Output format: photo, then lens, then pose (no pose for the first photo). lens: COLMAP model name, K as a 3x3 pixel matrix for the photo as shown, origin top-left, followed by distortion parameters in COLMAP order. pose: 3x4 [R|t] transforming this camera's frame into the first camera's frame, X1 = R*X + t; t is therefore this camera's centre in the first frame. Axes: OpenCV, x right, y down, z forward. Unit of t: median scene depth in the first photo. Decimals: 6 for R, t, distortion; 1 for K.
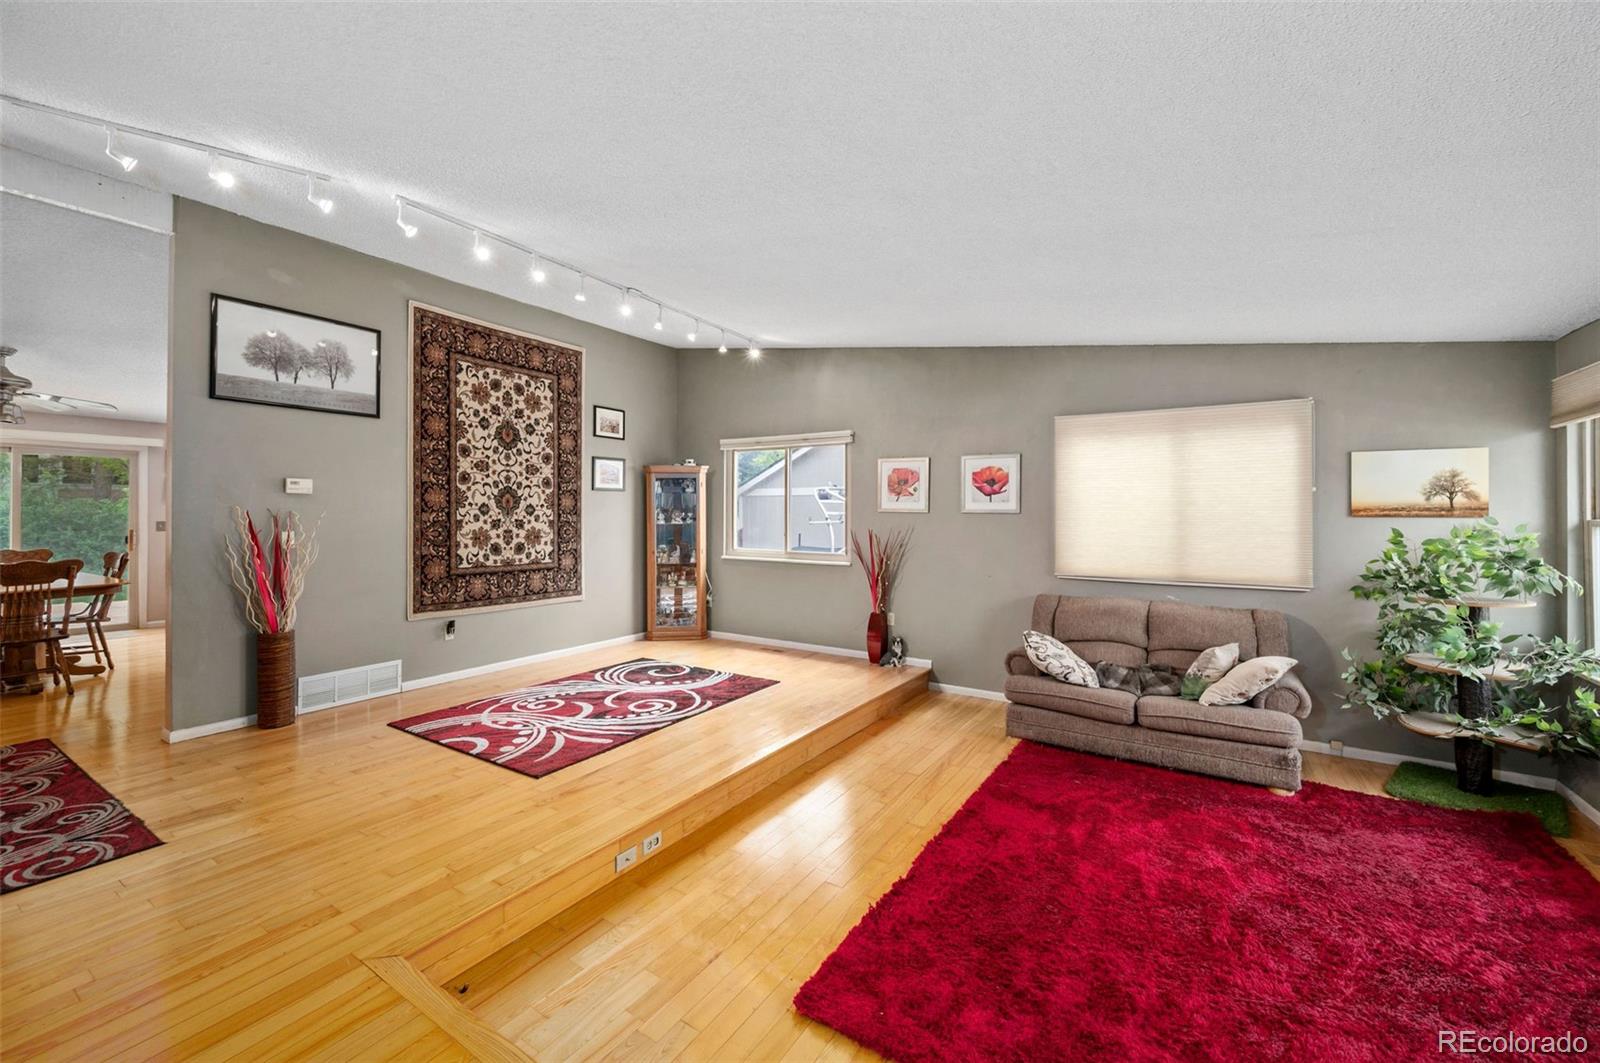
lens RADIAL K [[634.5, 0, 803.2], [0, 634.5, 514.9], [0, 0, 1]] dist [-0.001898, -0.000084]
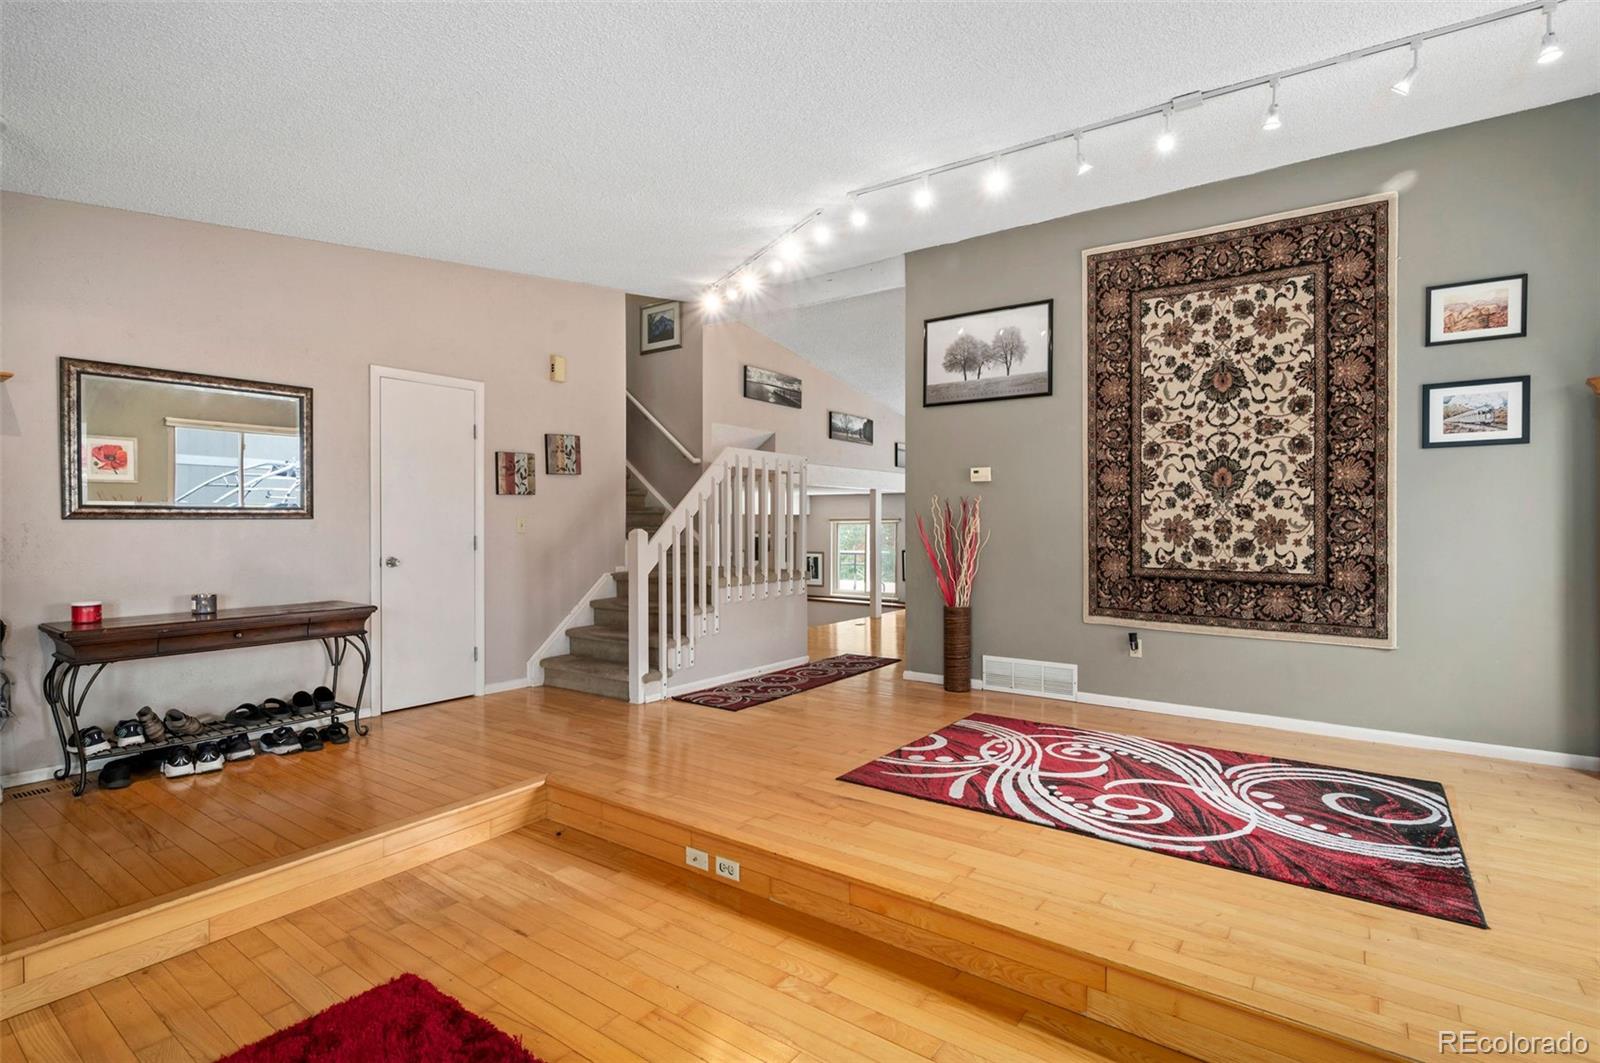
lens RADIAL K [[771.8, 0, 805.0], [0, 771.8, 535.8], [0, 0, 1]] dist [0.004745, -0.000746]
pose [[-0.054571, 0.010875, -0.998451, 0.422039], [-0.005271, 0.999924, 0.011179, 0.036522], [0.998496, 0.005873, -0.054510, 0.634109]]
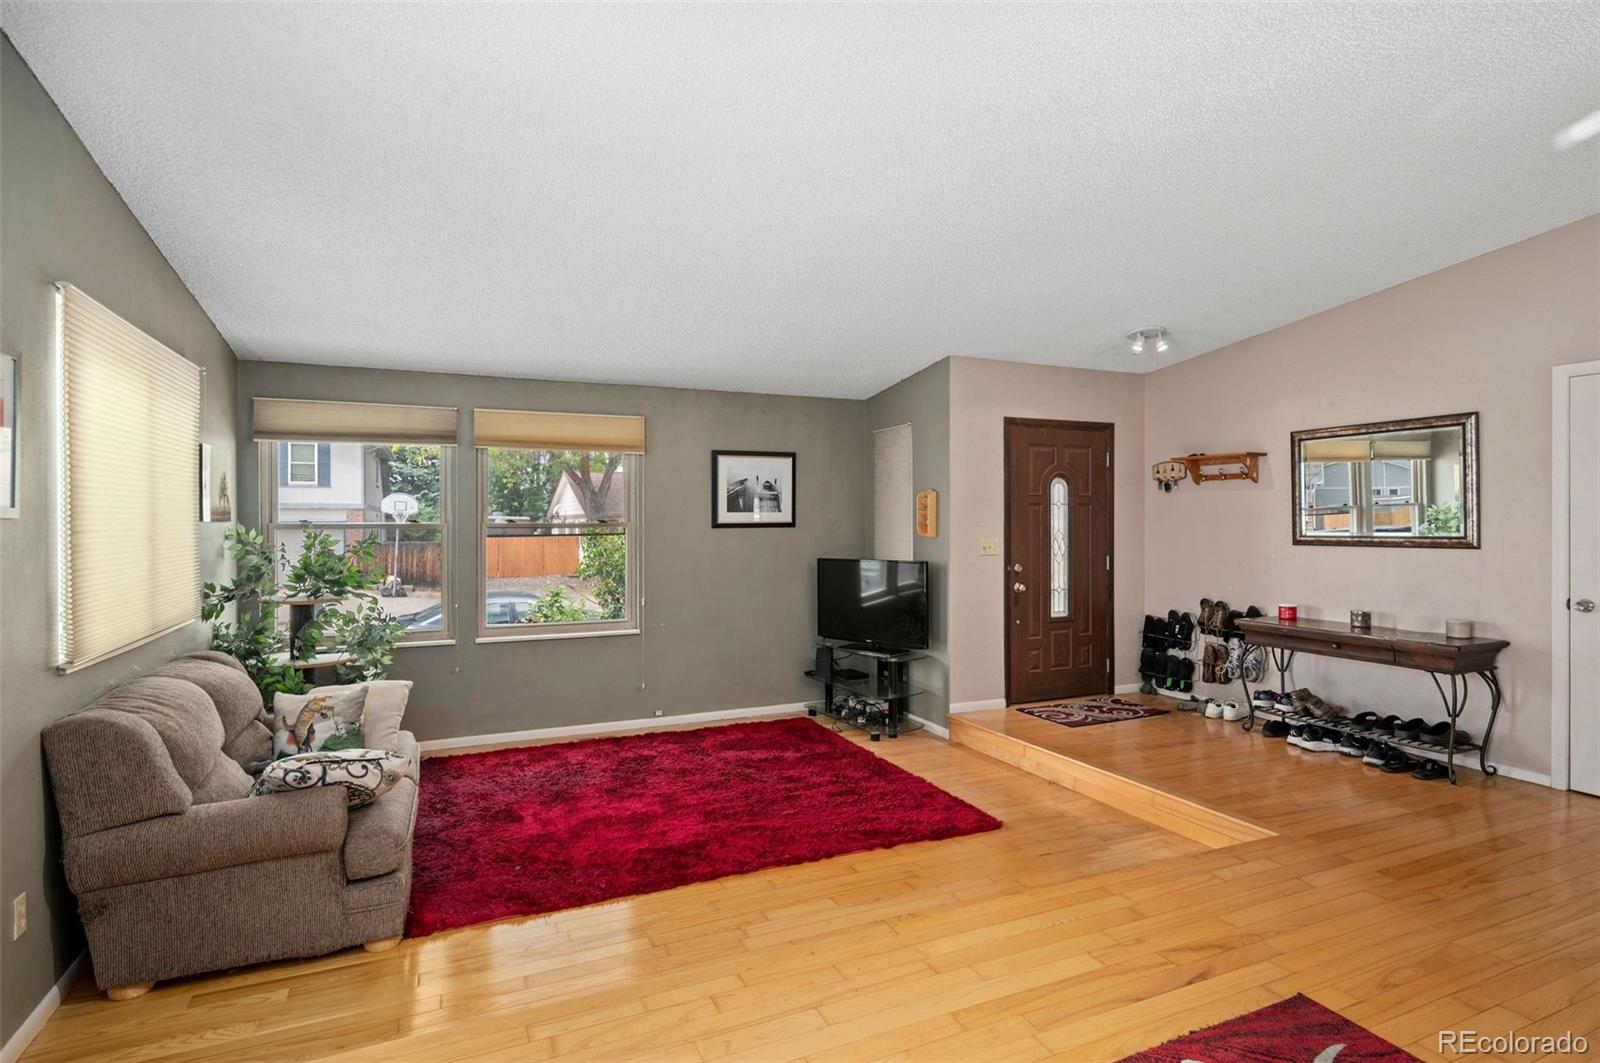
lens RADIAL K [[823.8, 0, 800.8], [0, 823.8, 521.4], [0, 0, 1]] dist [-0.000590, -0.000181]
pose [[-0.836410, -0.007224, 0.548056, -0.288003], [-0.004131, 0.999968, 0.006875, -0.002438], [-0.548088, 0.003486, -0.836413, 1.162055]]
